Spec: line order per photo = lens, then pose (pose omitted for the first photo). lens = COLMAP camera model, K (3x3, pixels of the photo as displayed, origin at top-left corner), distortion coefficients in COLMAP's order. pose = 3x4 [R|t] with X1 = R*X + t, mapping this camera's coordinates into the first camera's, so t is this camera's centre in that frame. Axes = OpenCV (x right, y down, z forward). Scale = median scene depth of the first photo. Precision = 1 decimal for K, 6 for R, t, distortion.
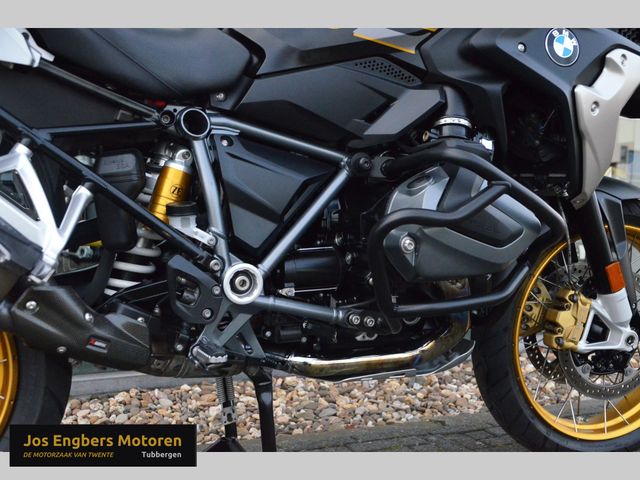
lens RADIAL K [[715.4, 0, 319.5], [0, 715.4, 236.4], [0, 0, 1]] dist [0.048907, 0.000000]
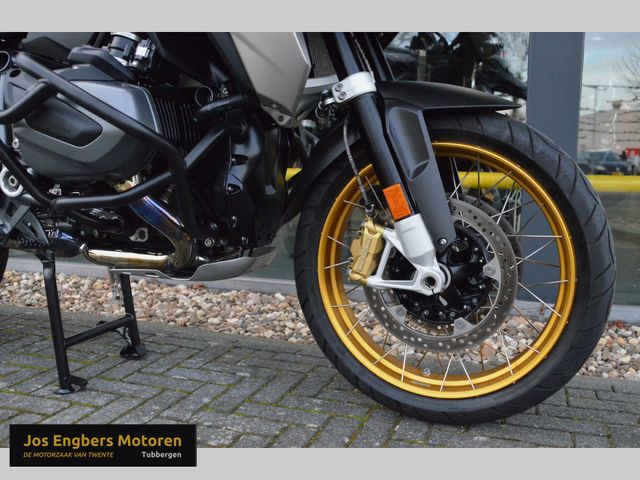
lens RADIAL K [[617.8, 0, 328.5], [0, 617.8, 247.5], [0, 0, 1]] dist [-0.016474, 0.000000]
pose [[0.730375, 0.082078, -0.678097, 1.079372], [-0.040499, 0.996211, 0.076962, 0.074167], [0.681845, -0.028749, 0.730931, 0.540968]]
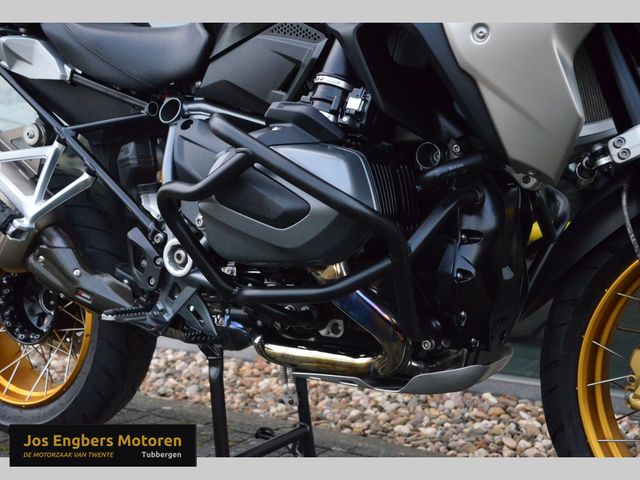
lens RADIAL K [[843.0, 0, 341.7], [0, 843.0, 248.8], [0, 0, 1]] dist [0.118560, 0.000000]
pose [[0.572778, 0.044207, -0.818518, 1.036785], [-0.043592, 0.998774, 0.023438, 0.012438], [0.818551, 0.022257, 0.574003, 0.457315]]
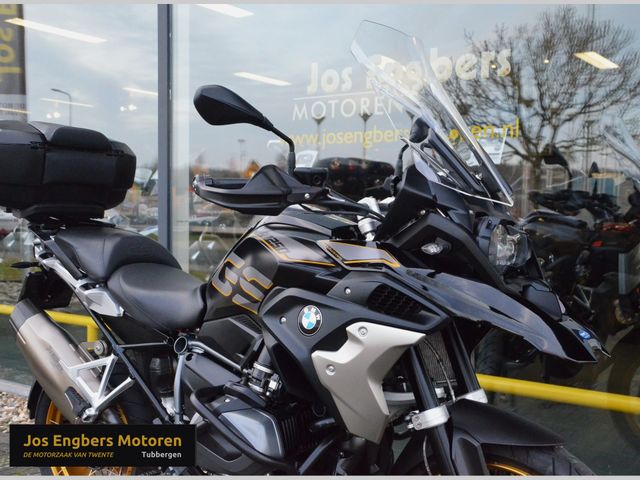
lens RADIAL K [[784.0, 0, 336.1], [0, 784.0, 250.8], [0, 0, 1]] dist [0.011327, 0.000000]
pose [[0.516364, 0.035485, -0.855634, 1.648739], [-0.060224, 0.998172, 0.005052, -0.415559], [0.854249, 0.048921, 0.517557, 0.301144]]
